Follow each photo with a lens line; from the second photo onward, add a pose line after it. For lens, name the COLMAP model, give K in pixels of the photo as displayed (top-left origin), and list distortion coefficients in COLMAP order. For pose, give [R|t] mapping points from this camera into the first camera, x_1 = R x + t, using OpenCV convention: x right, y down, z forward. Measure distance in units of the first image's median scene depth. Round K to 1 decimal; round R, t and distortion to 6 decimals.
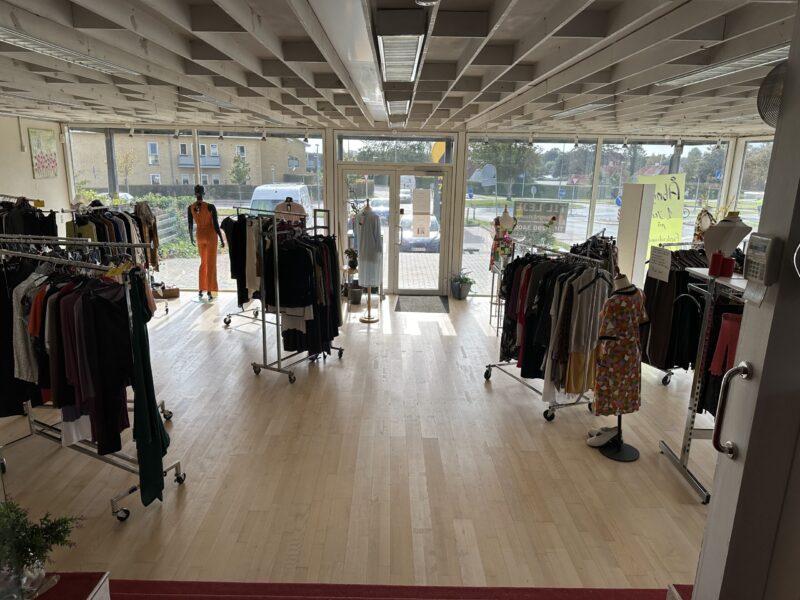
lens RADIAL K [[570.7, 0, 398.4], [0, 570.7, 295.4], [0, 0, 1]] dist [0.005803, -0.005165]
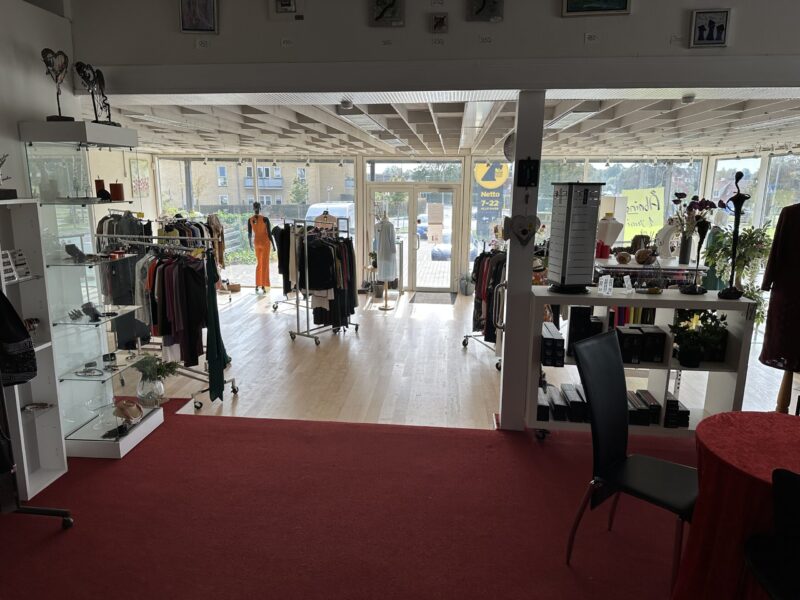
lens RADIAL K [[562.9, 0, 400.0], [0, 562.9, 300.0], [0, 0, 1]] dist [0.020902, -0.003940]
pose [[0.995261, 0.009077, -0.096815, 0.103248], [-0.011286, 0.999688, -0.022292, 0.055348], [0.096583, 0.023279, 0.995053, -0.237133]]
